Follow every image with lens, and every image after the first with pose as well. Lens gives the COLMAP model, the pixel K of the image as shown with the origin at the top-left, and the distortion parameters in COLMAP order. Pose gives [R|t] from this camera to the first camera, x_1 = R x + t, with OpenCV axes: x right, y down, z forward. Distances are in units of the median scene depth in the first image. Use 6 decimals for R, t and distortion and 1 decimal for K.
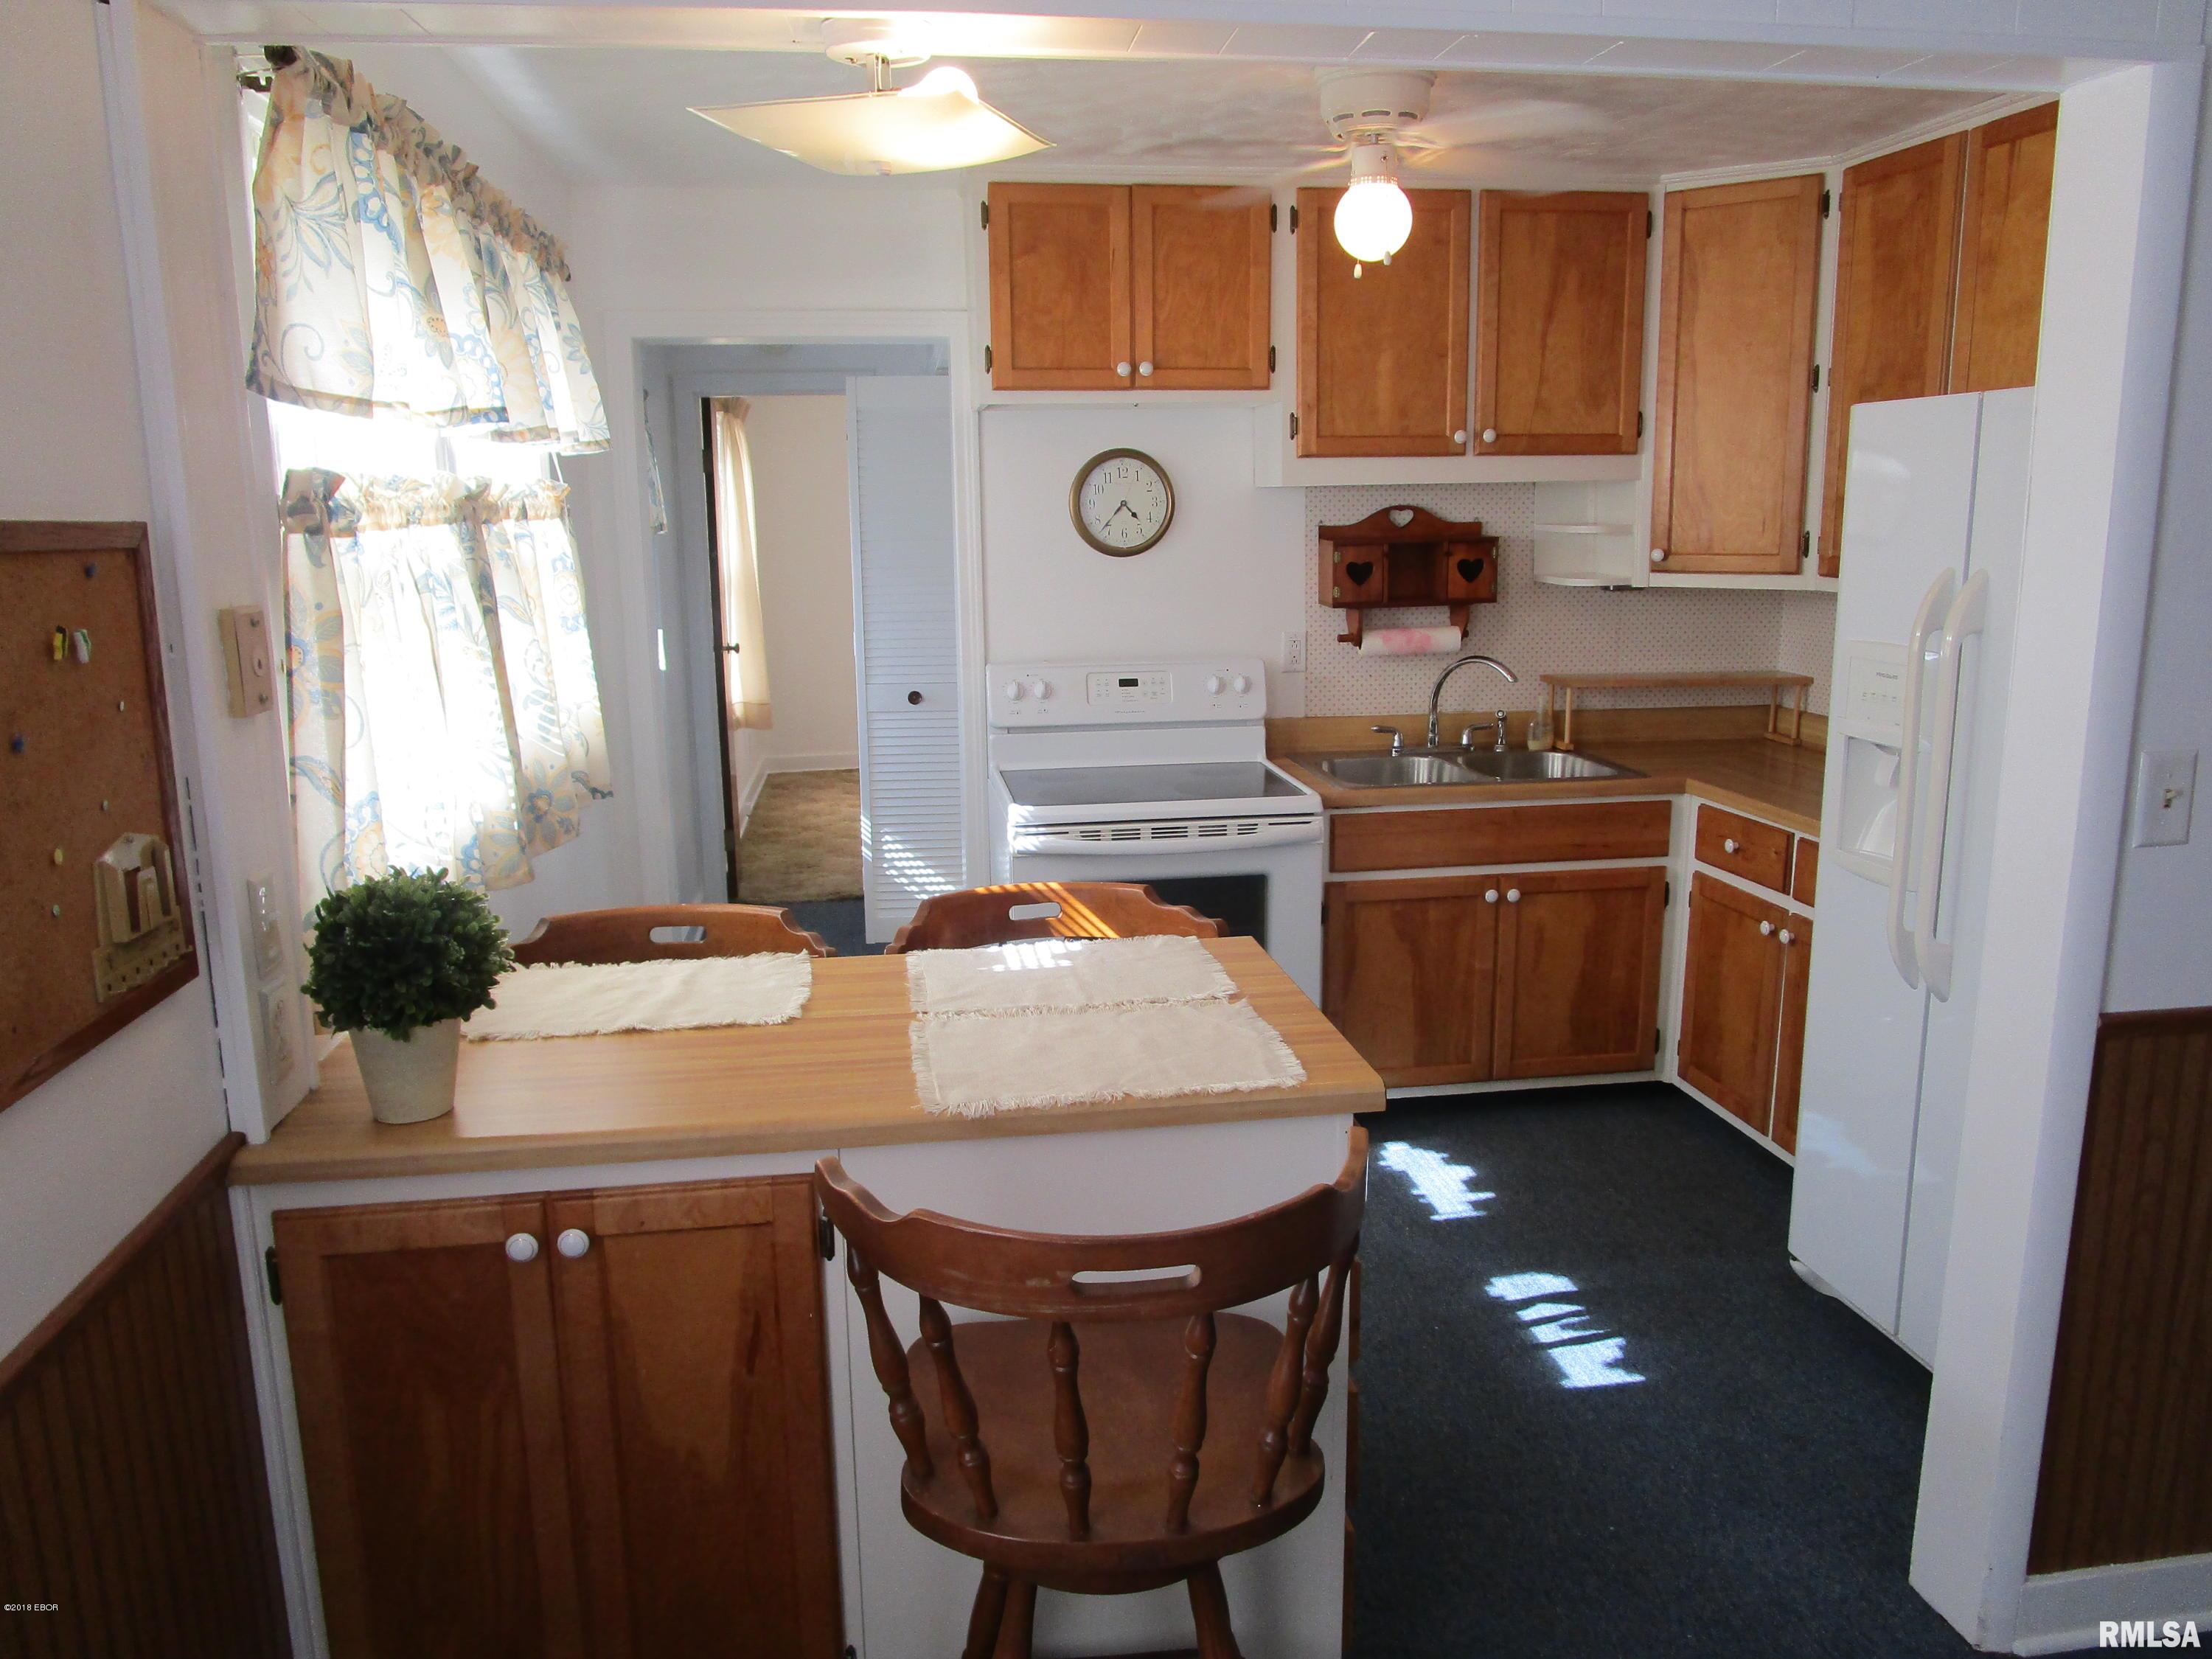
lens RADIAL K [[1576.2, 0, 1106.9], [0, 1576.2, 822.8], [0, 0, 1]] dist [-0.029897, 0.009855]
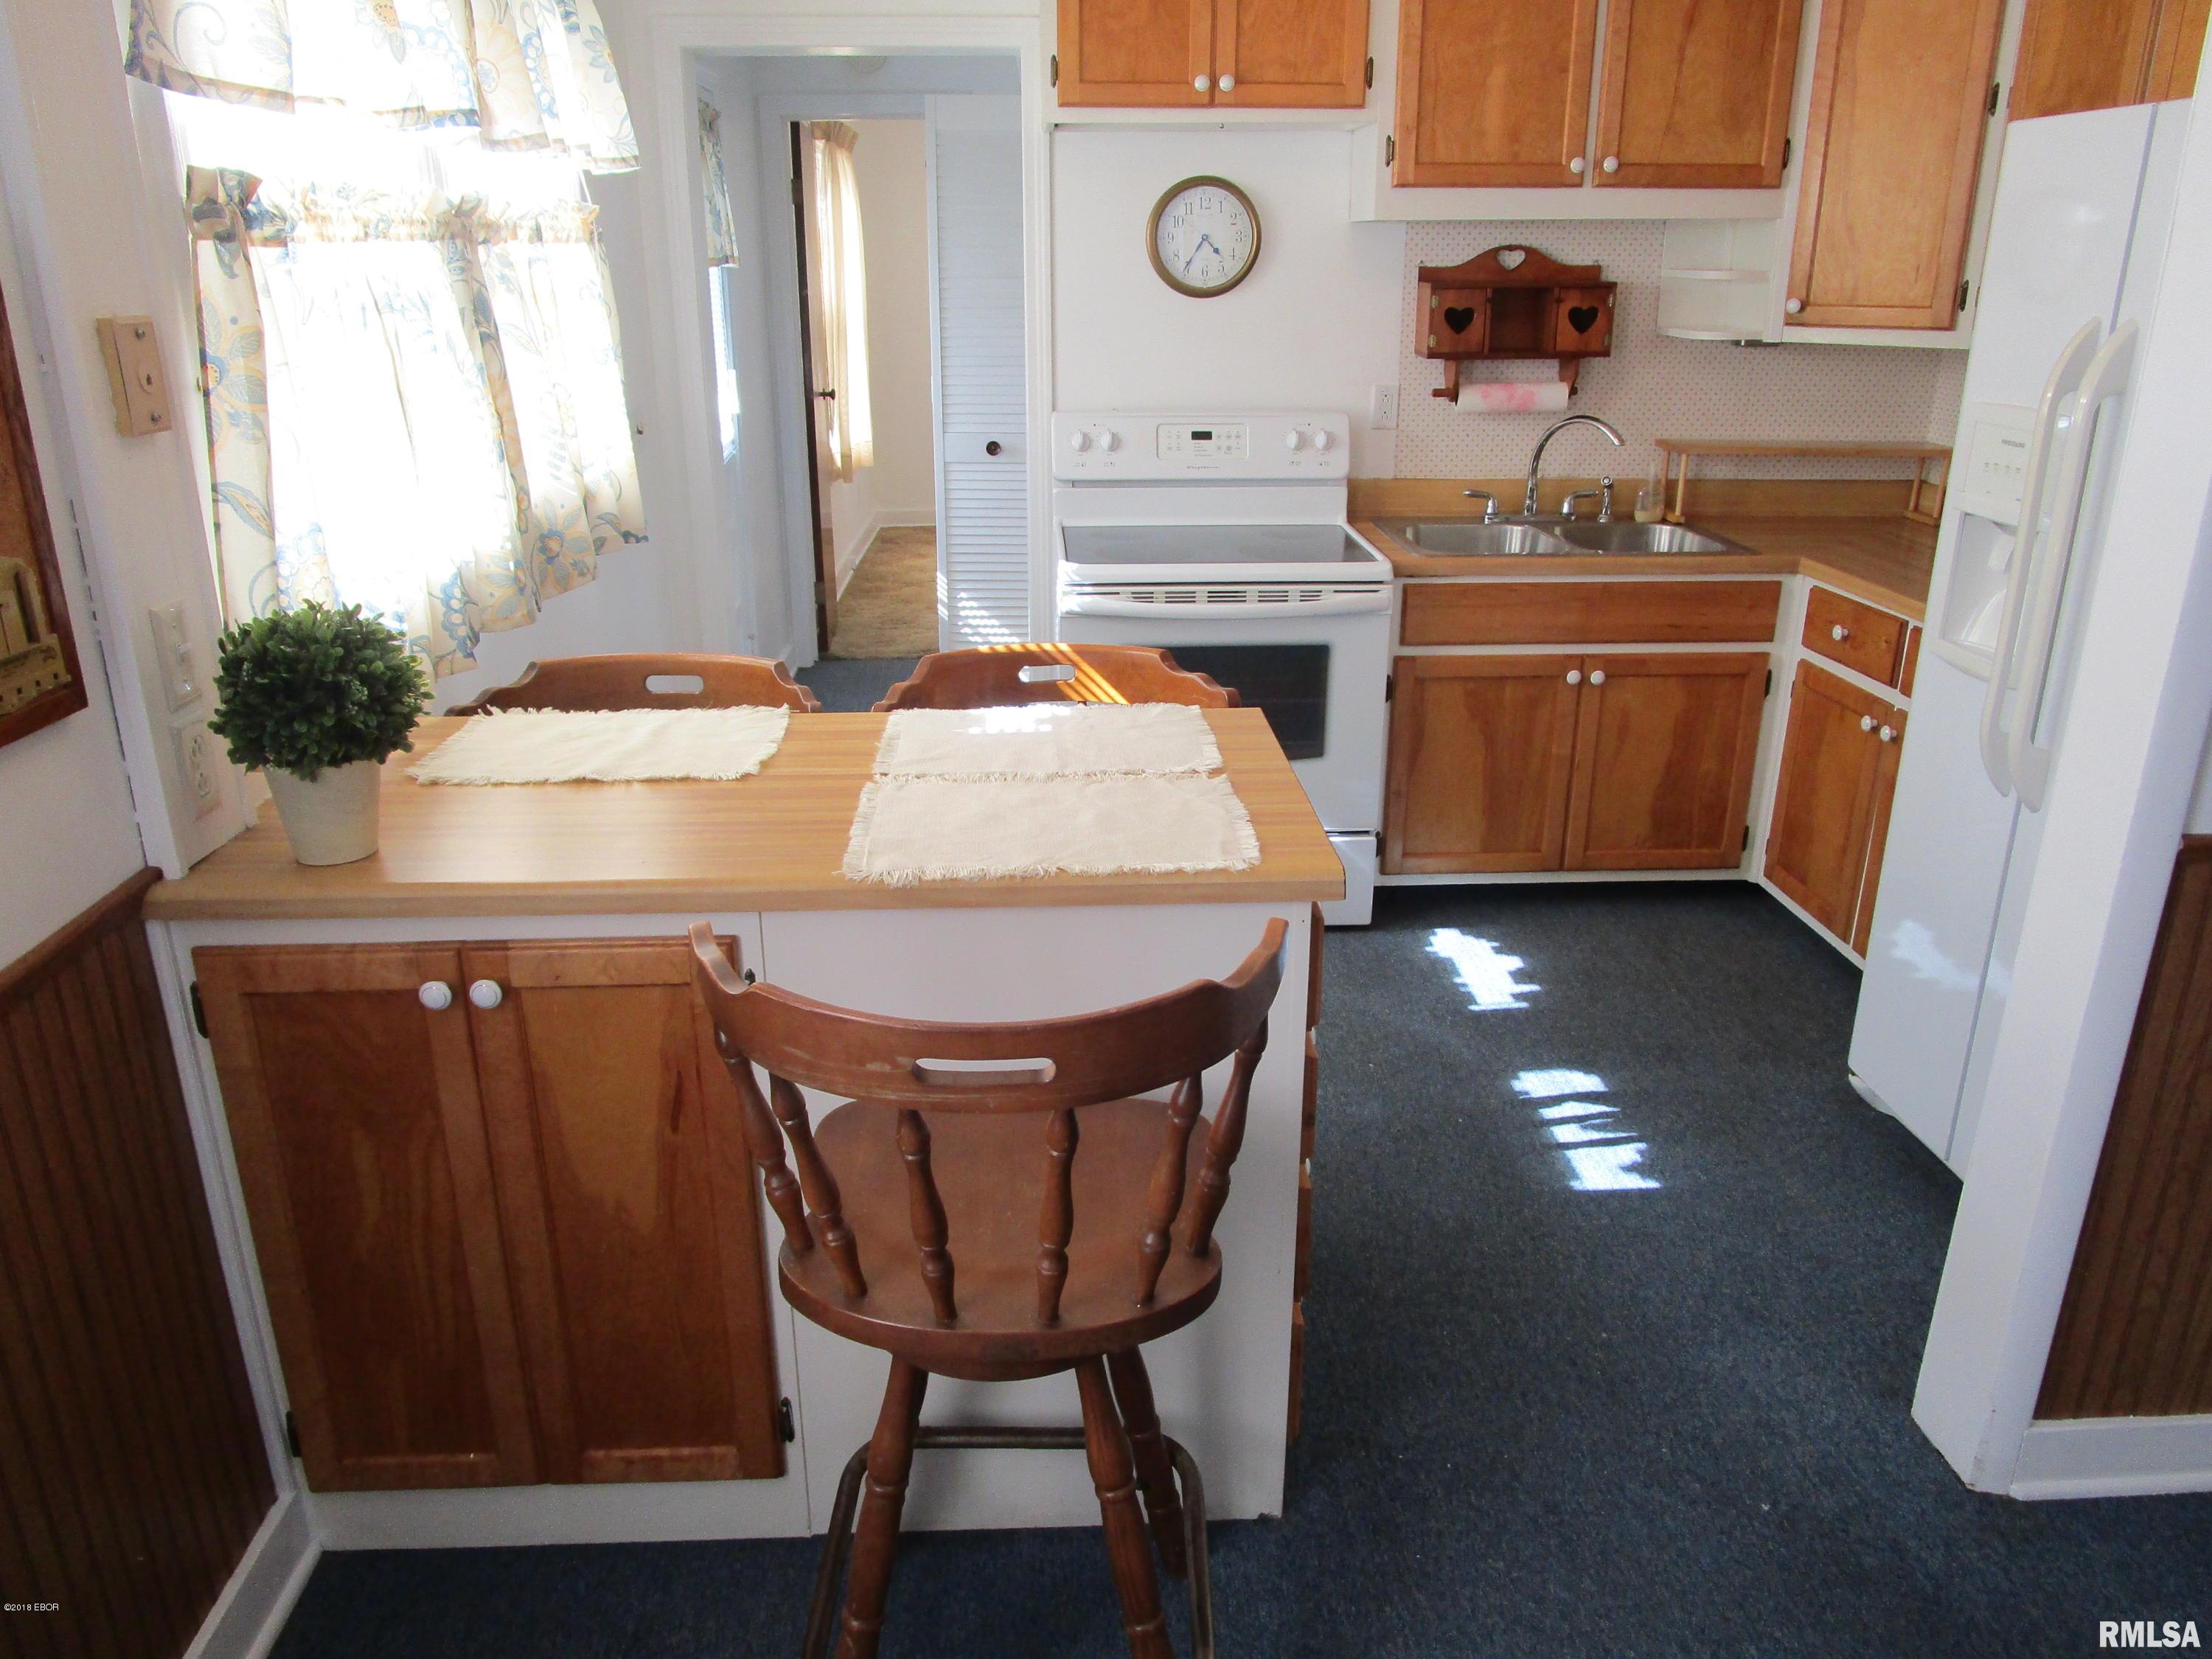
lens RADIAL K [[1576.2, 0, 1106.9], [0, 1576.2, 822.8], [0, 0, 1]] dist [-0.029897, 0.009855]
pose [[0.994934, 0.045438, -0.089679, 0.057022], [-0.031765, 0.988417, 0.148400, 0.002211], [0.095383, -0.144800, 0.984853, 0.039097]]
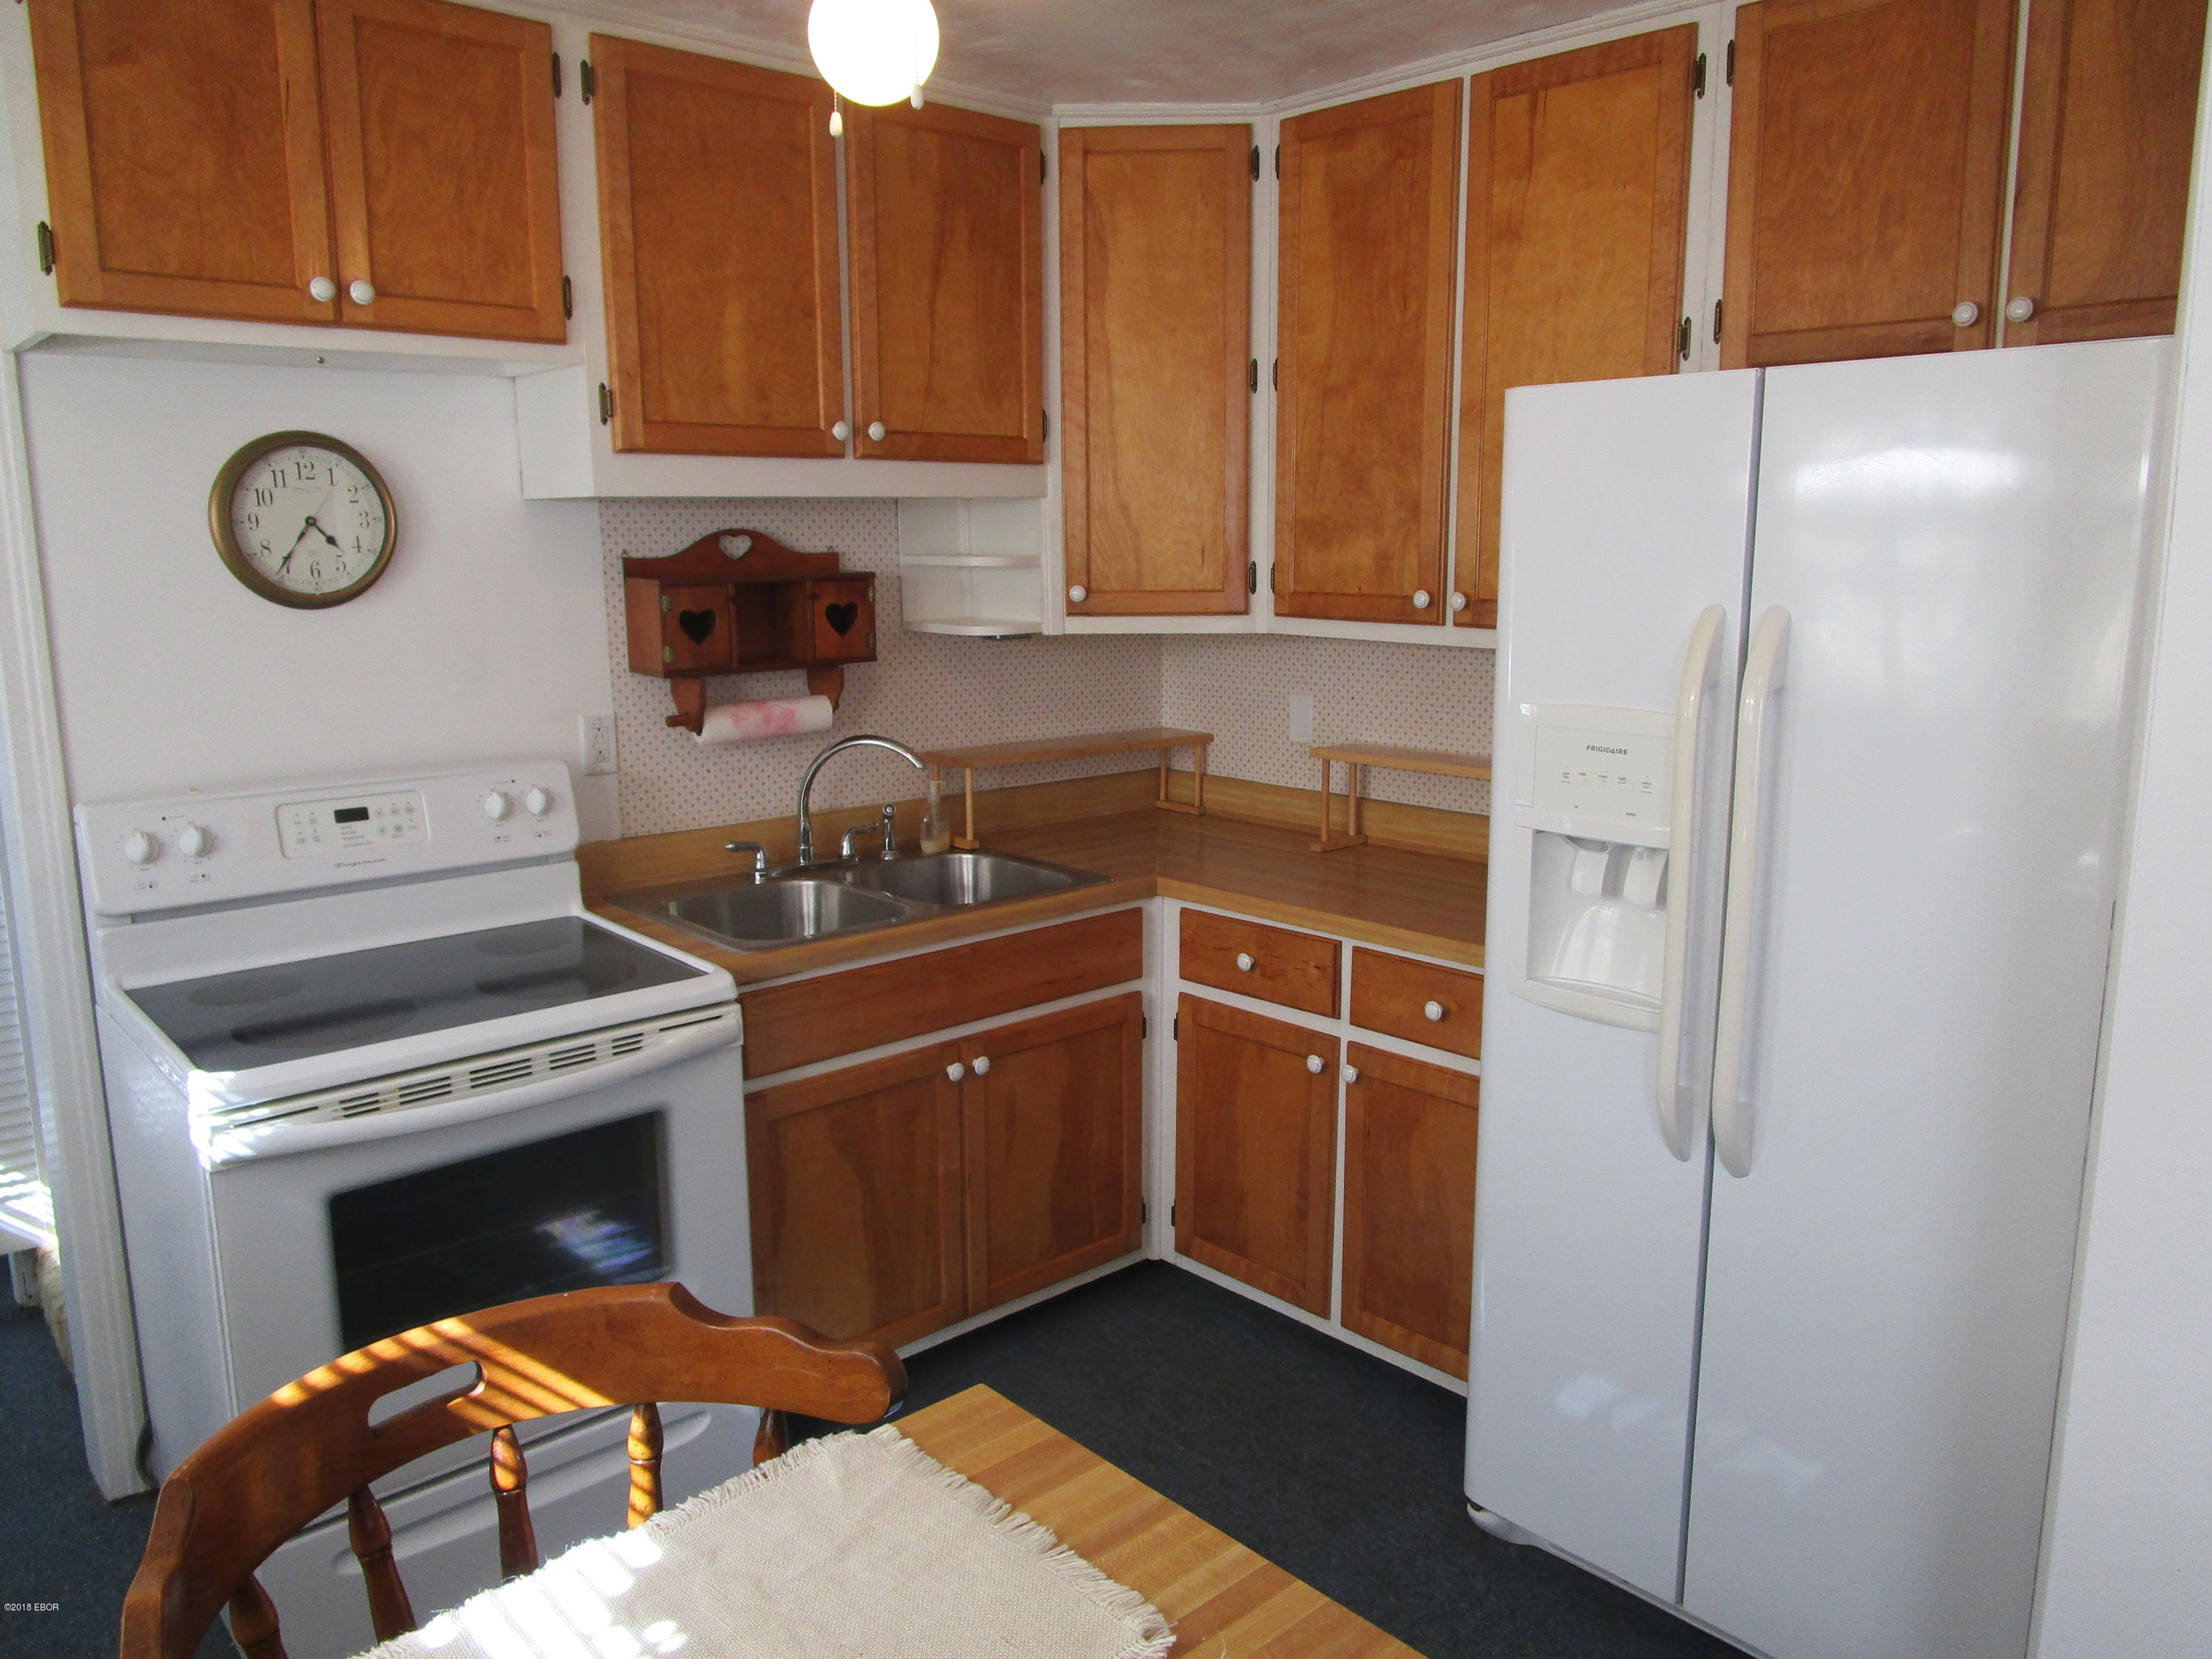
lens RADIAL K [[1576.2, 0, 1106.9], [0, 1576.2, 822.8], [0, 0, 1]] dist [-0.029897, 0.009855]
pose [[0.830971, -0.090409, 0.548921, -0.083705], [0.104602, 0.994499, 0.005447, -0.064454], [-0.546394, 0.052893, 0.835857, 0.368629]]
